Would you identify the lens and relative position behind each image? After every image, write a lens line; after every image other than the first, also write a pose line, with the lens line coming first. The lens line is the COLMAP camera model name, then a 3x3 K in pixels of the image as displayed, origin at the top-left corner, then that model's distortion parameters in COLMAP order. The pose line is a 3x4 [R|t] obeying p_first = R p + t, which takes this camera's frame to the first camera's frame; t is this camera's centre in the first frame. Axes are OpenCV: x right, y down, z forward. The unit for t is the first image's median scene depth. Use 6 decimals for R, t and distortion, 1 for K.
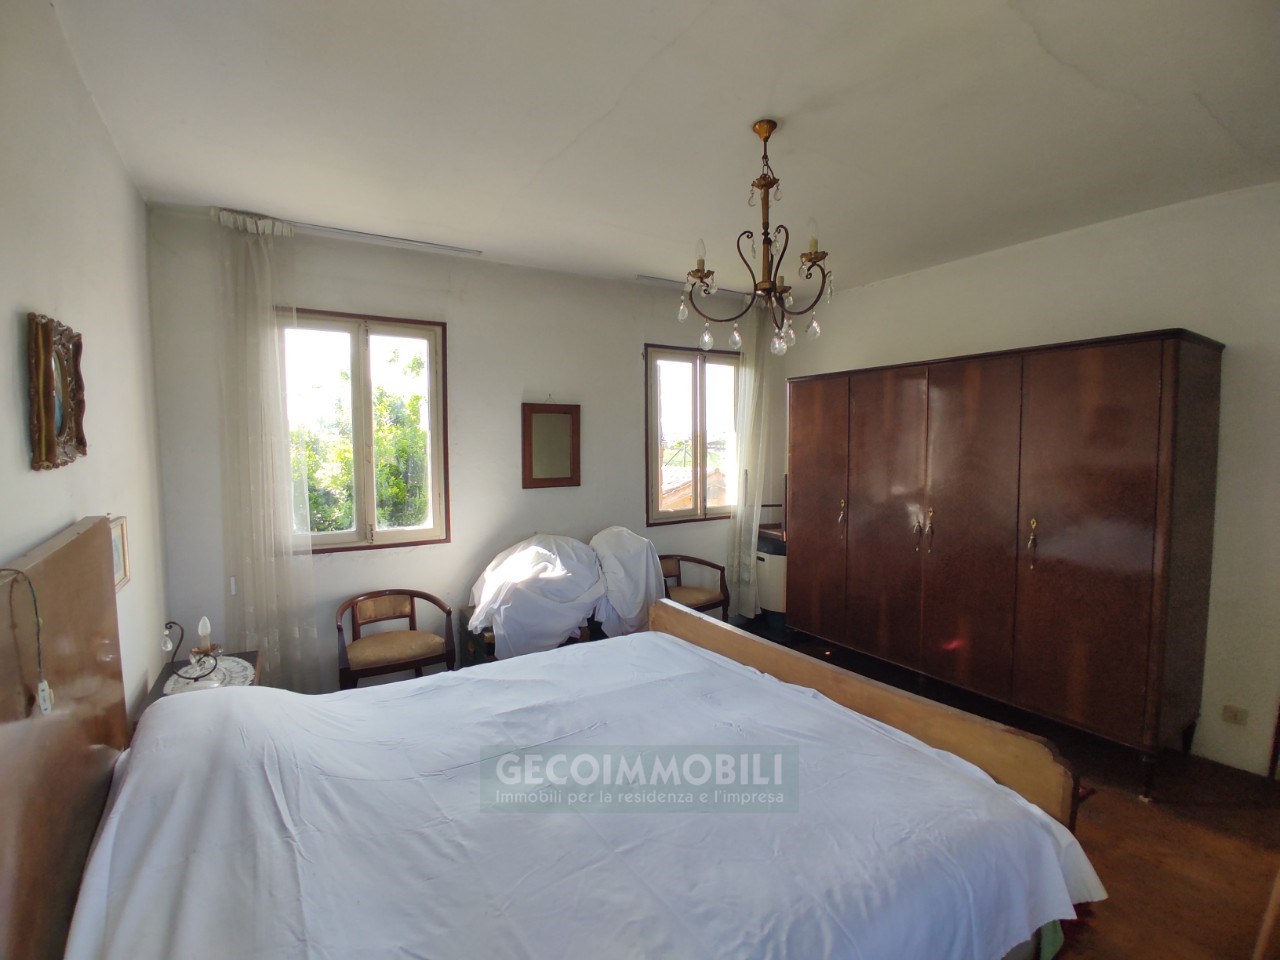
lens RADIAL K [[570.7, 0, 648.8], [0, 570.7, 477.5], [0, 0, 1]] dist [-0.031527, -0.000225]
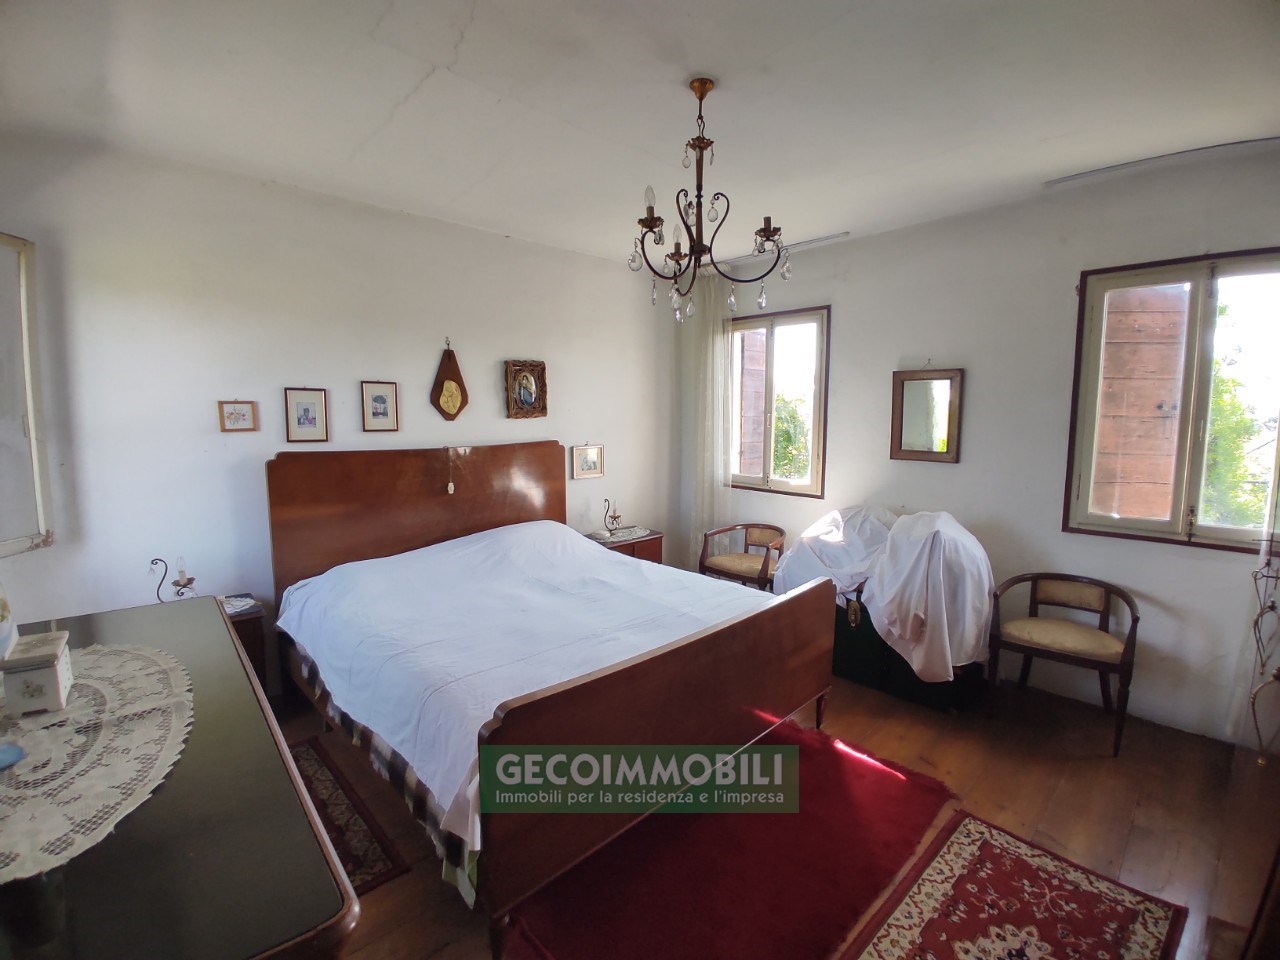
lens RADIAL K [[570.7, 0, 648.8], [0, 570.7, 477.5], [0, 0, 1]] dist [-0.031527, -0.000225]
pose [[0.219330, 0.111641, -0.969242, 0.734269], [-0.067288, 0.992797, 0.099127, -0.020157], [0.973328, 0.043477, 0.225262, 0.433880]]
